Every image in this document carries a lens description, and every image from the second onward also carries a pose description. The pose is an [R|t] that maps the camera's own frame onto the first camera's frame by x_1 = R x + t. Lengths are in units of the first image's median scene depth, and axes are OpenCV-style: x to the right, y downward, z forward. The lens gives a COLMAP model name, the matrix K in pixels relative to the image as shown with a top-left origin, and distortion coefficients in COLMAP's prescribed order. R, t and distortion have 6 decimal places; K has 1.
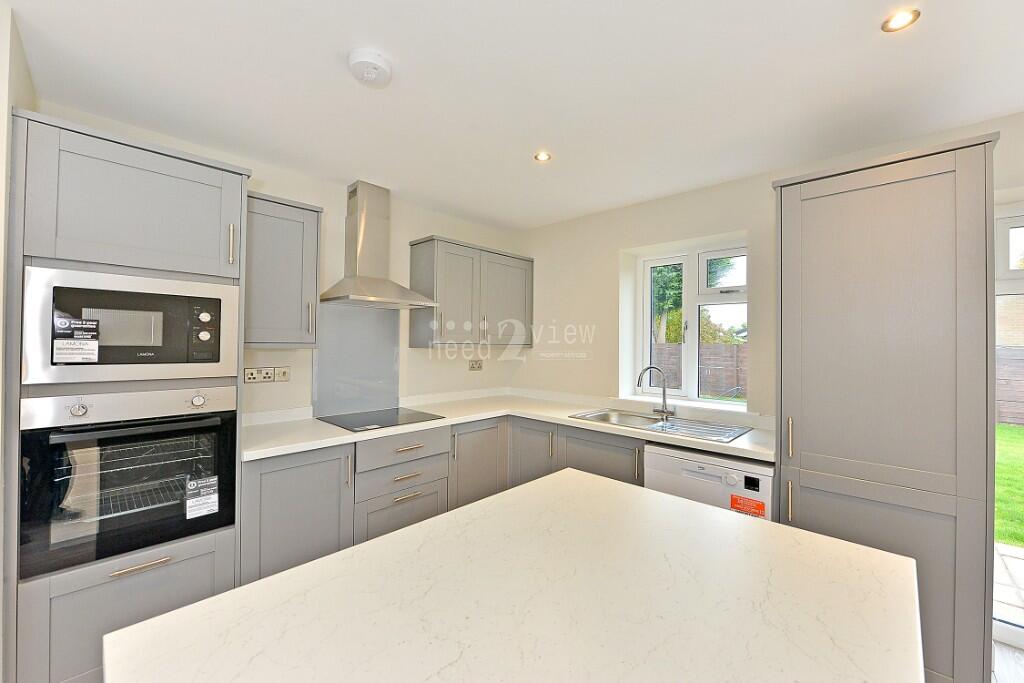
lens RADIAL K [[403.1, 0, 512.0], [0, 403.1, 341.5], [0, 0, 1]] dist [-0.001780, -0.000365]
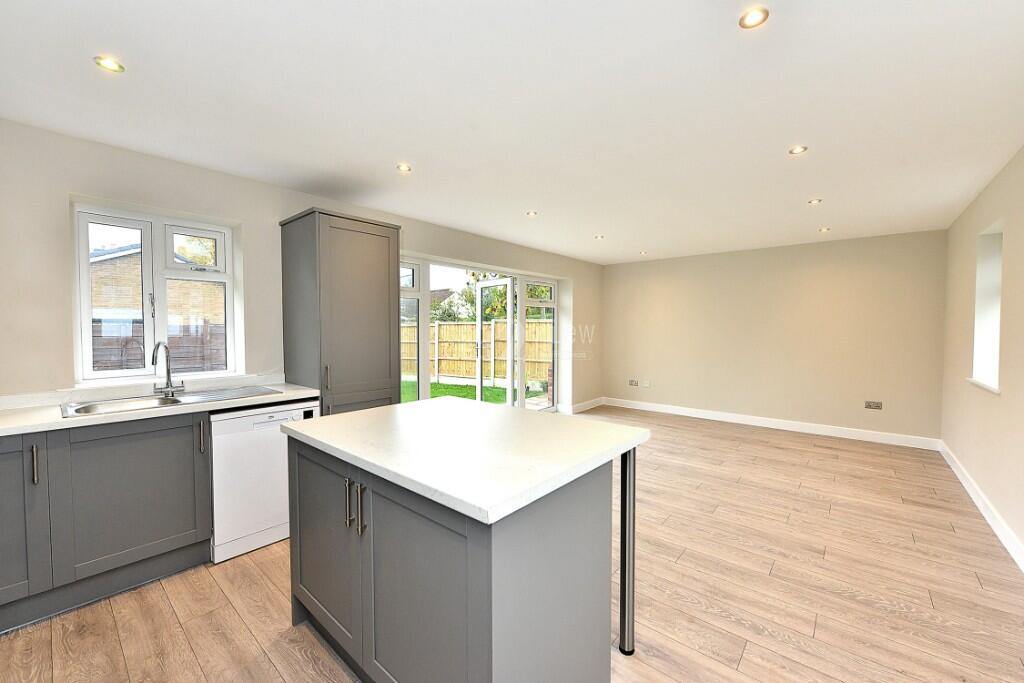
lens RADIAL K [[403.1, 0, 512.0], [0, 403.1, 341.5], [0, 0, 1]] dist [-0.001780, -0.000365]
pose [[-0.046194, -0.042320, 0.998036, -0.903902], [-0.004223, 0.999102, 0.042170, 0.028900], [-0.998924, -0.002267, -0.046331, 0.362668]]
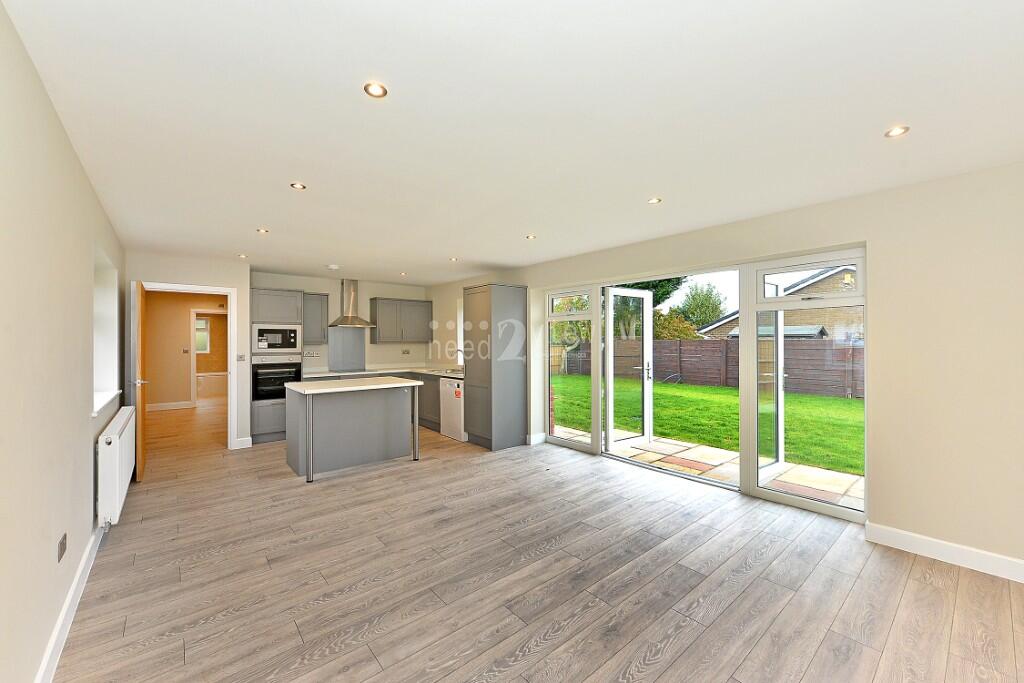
lens RADIAL K [[403.1, 0, 512.0], [0, 403.1, 341.5], [0, 0, 1]] dist [-0.001780, -0.000365]
pose [[0.992914, -0.014924, -0.117898, 1.441708], [0.015275, 0.999881, 0.002074, 0.016278], [0.117853, -0.003860, 0.993024, -2.101881]]
